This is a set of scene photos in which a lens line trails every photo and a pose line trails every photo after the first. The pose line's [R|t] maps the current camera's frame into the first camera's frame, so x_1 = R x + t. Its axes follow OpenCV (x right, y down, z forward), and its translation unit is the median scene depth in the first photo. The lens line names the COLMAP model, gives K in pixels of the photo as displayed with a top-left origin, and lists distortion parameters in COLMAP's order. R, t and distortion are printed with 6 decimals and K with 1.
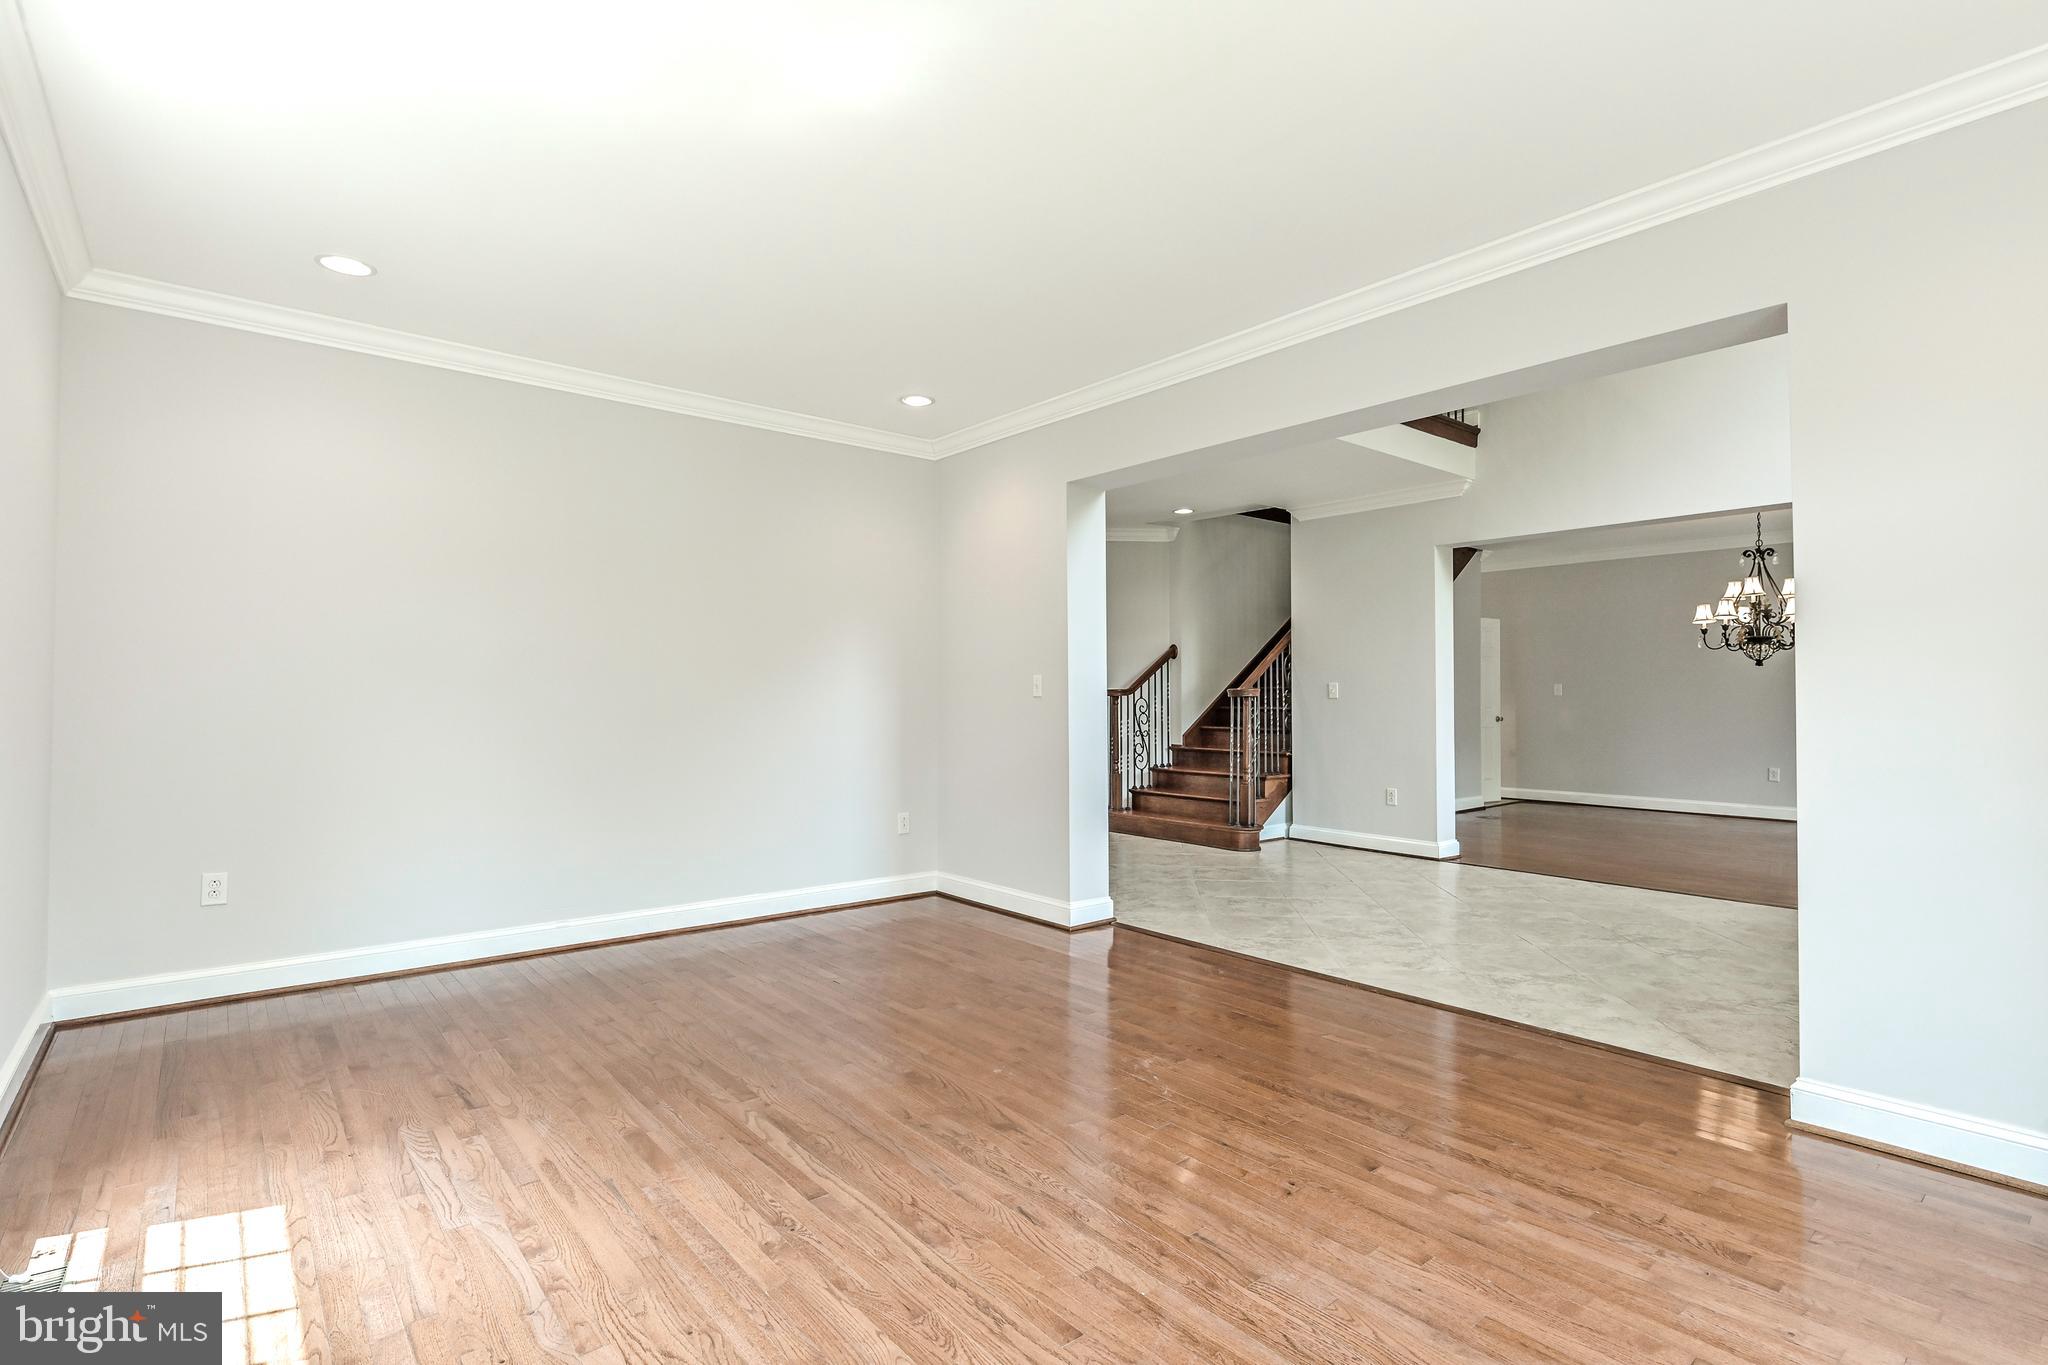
lens RADIAL K [[997.1, 0, 1034.1], [0, 997.1, 689.8], [0, 0, 1]] dist [-0.003267, -0.000876]
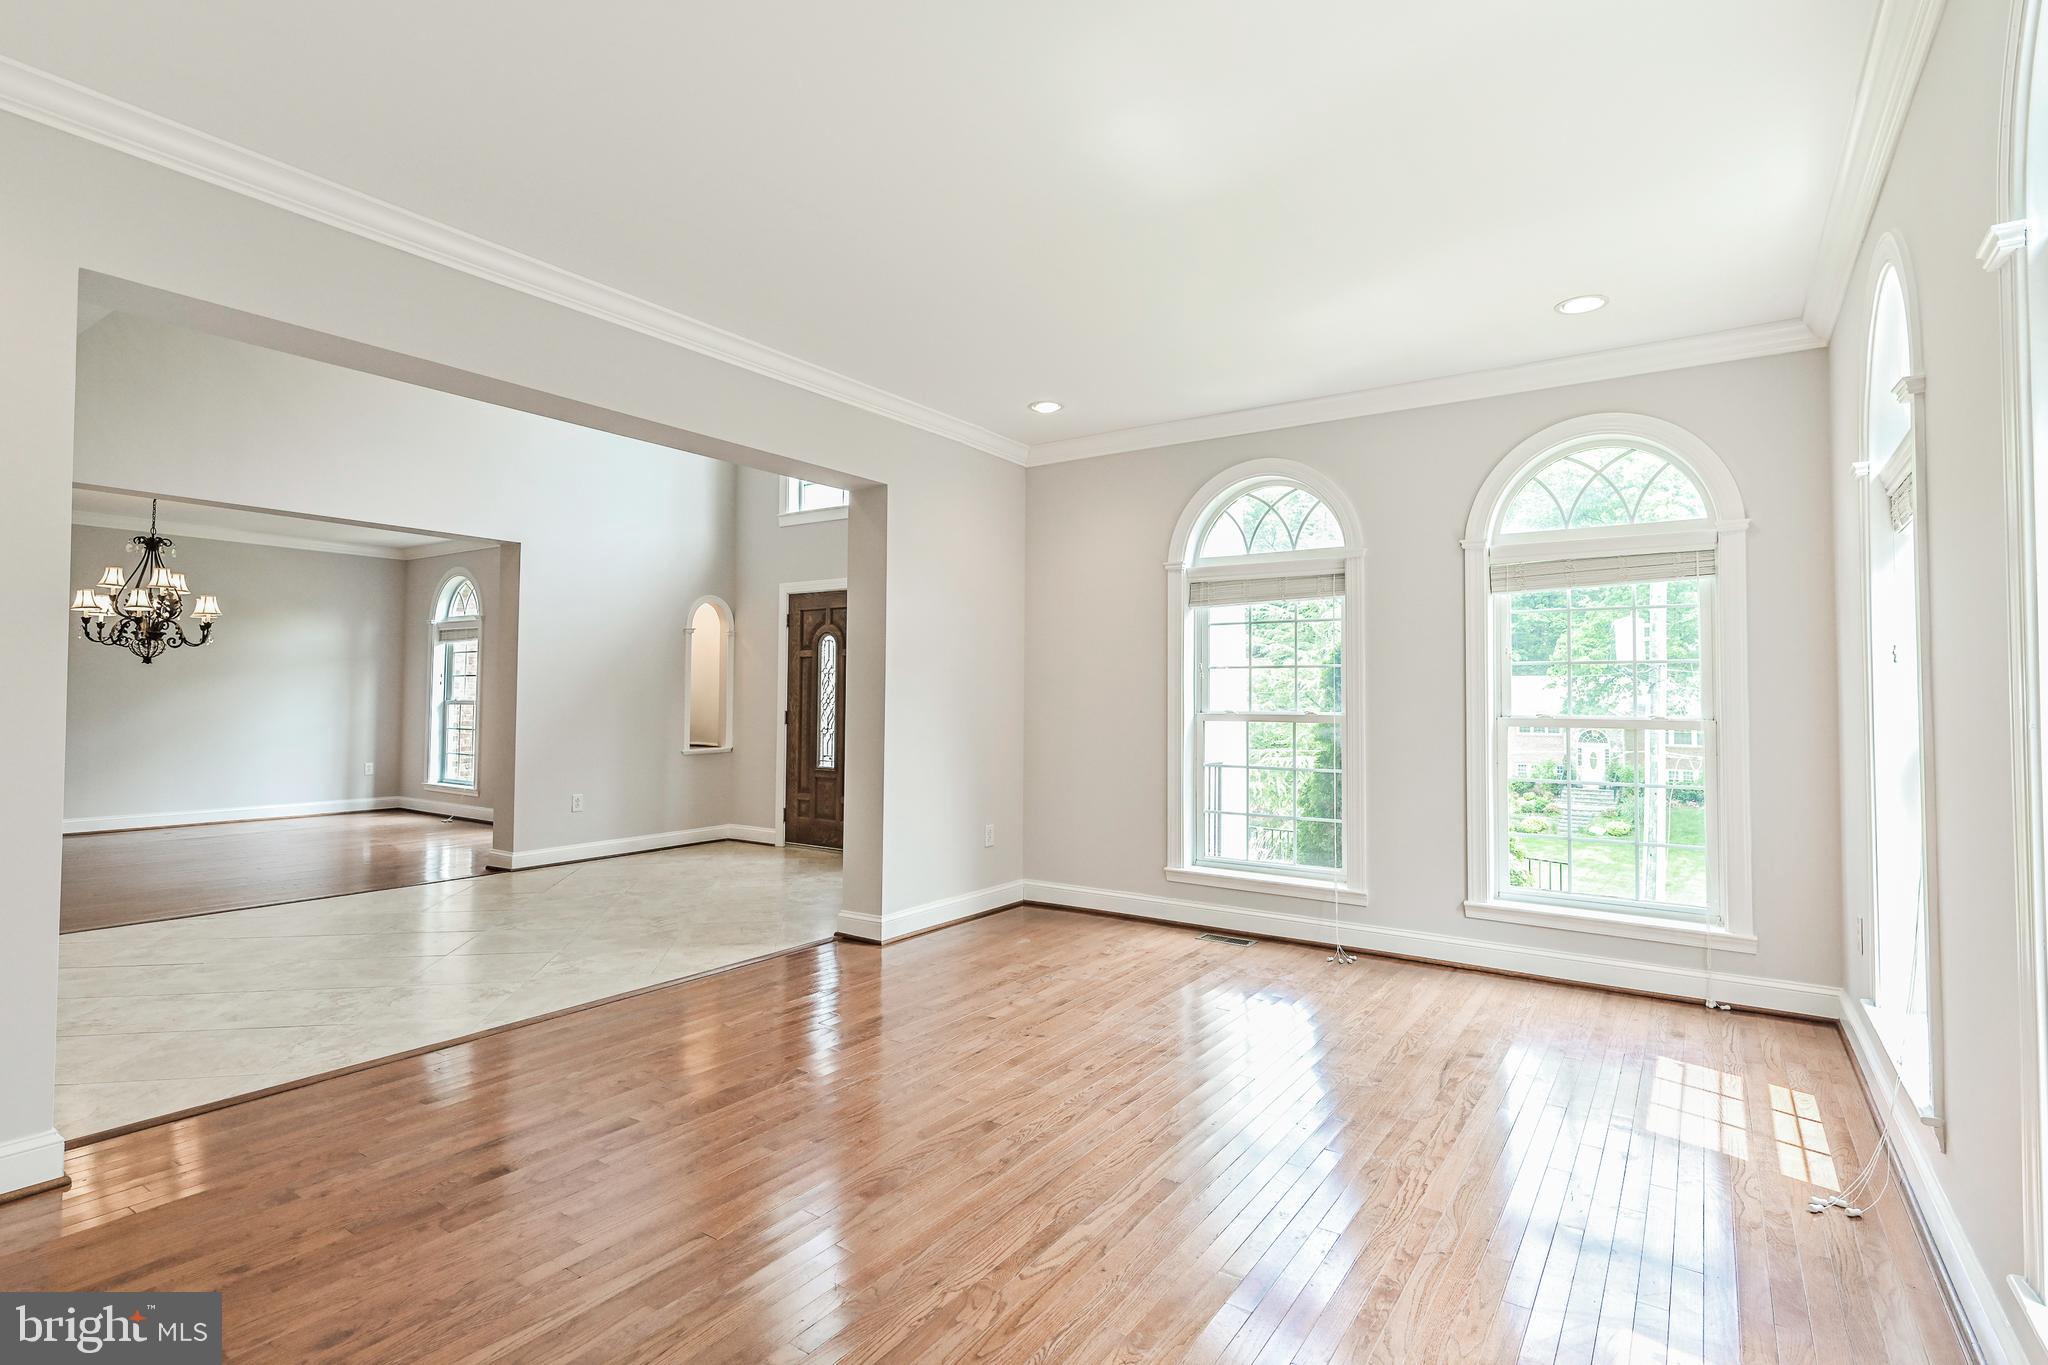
lens RADIAL K [[997.1, 0, 1038.0], [0, 997.1, 668.2], [0, 0, 1]] dist [-0.003267, -0.000876]
pose [[-0.287333, 0.027404, 0.957439, -0.363986], [-0.014355, 0.999355, -0.032911, -0.000688], [-0.957723, -0.023200, -0.286754, 0.437700]]
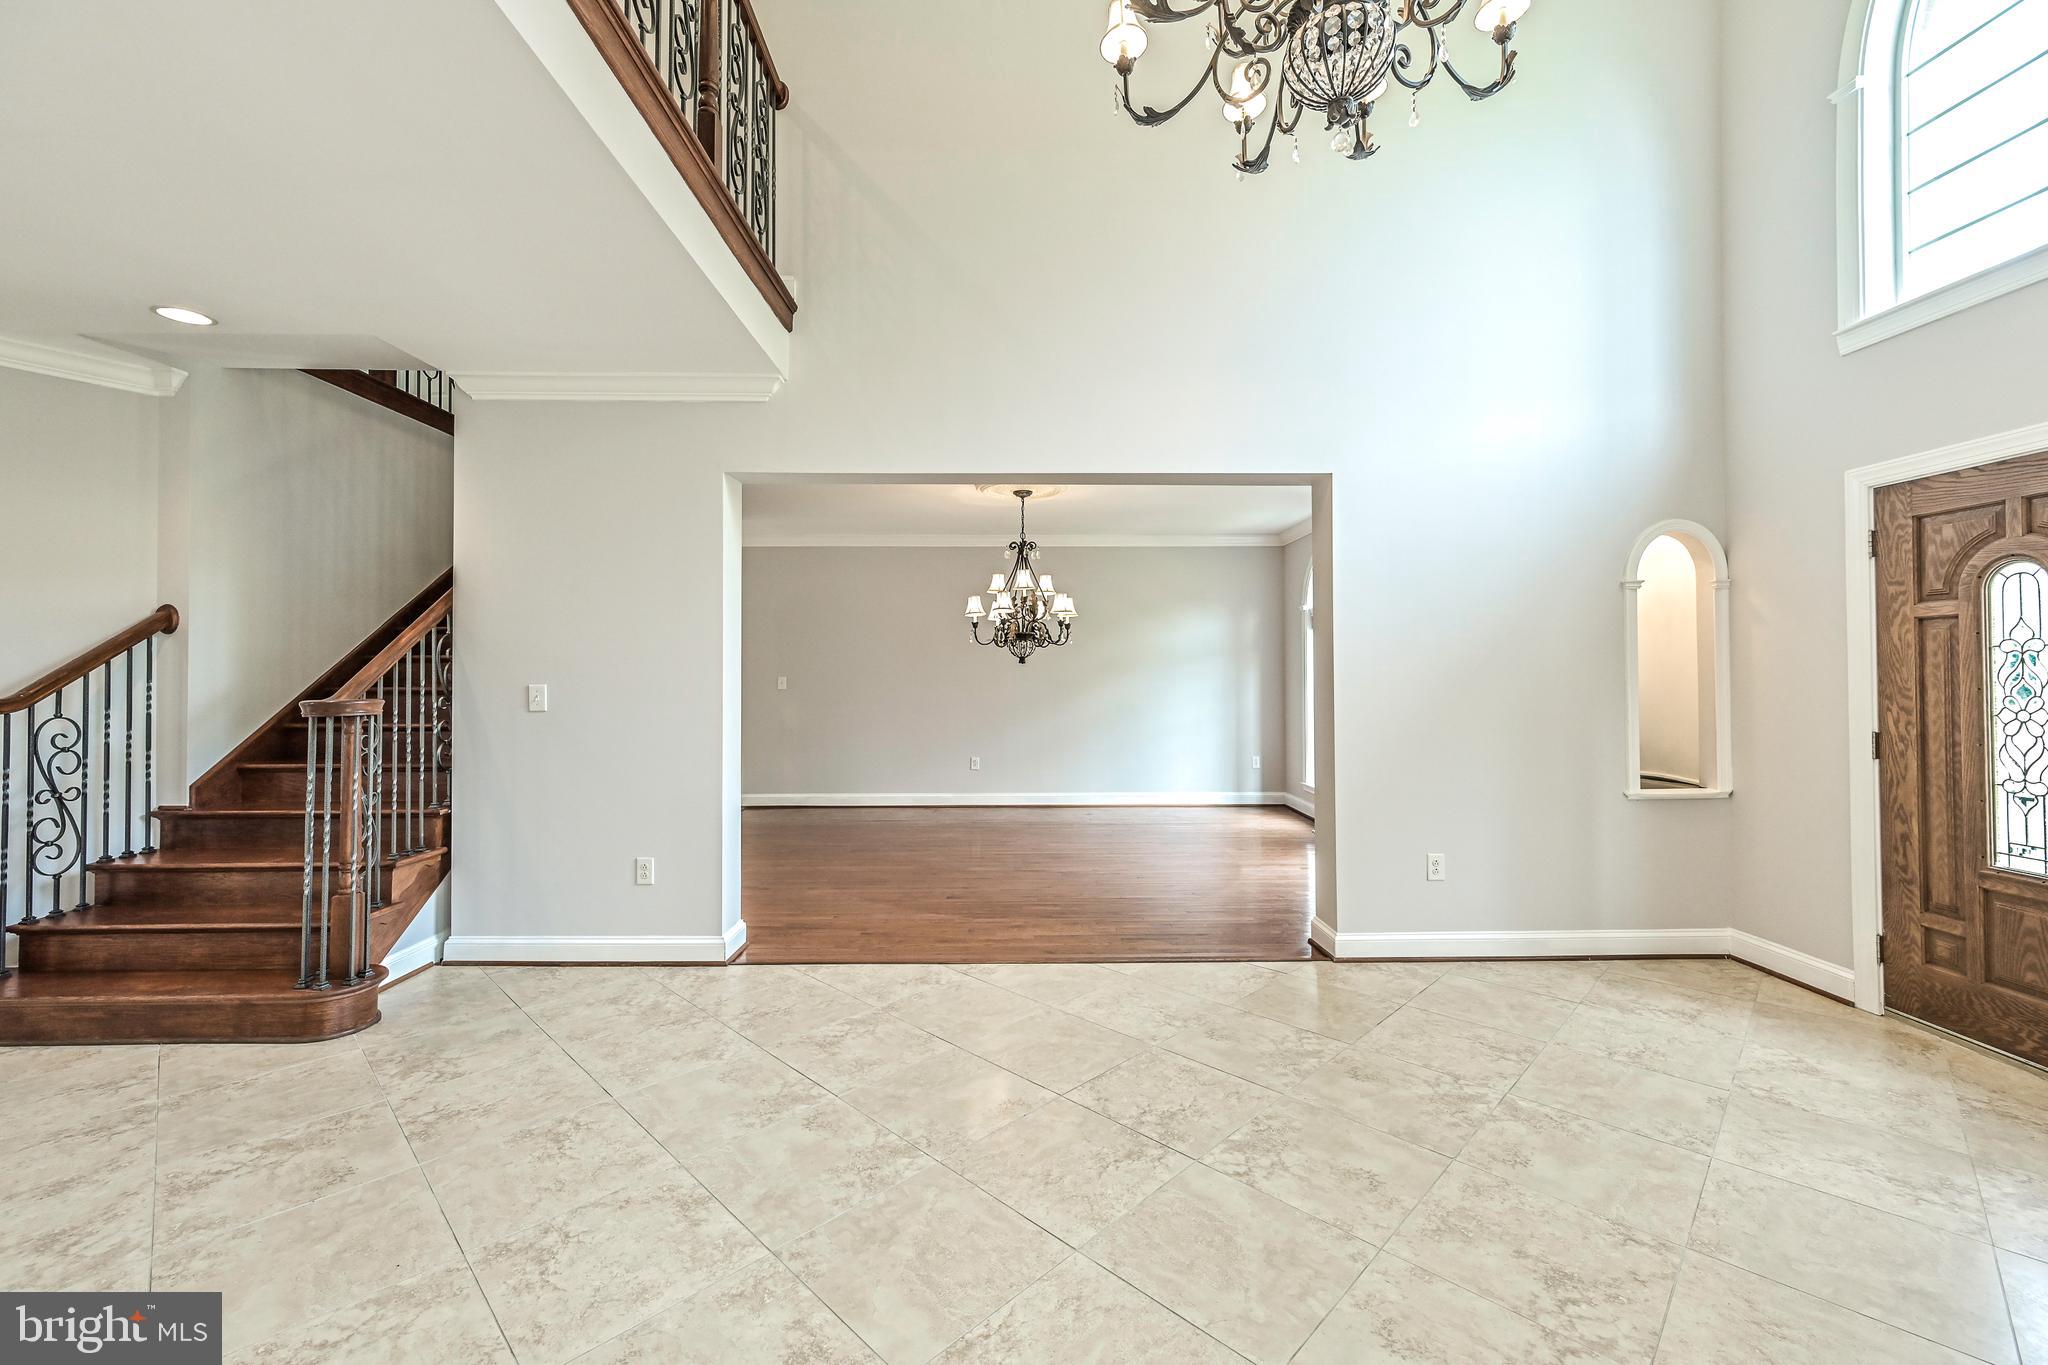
lens RADIAL K [[826.5, 0, 1021.3], [0, 826.5, 657.8], [0, 0, 1]] dist [0.003008, -0.000118]
pose [[0.634639, 0.014297, 0.772677, 0.101044], [-0.003278, 0.999870, -0.015808, -0.015321], [-0.772802, 0.007500, 0.634603, 0.456362]]
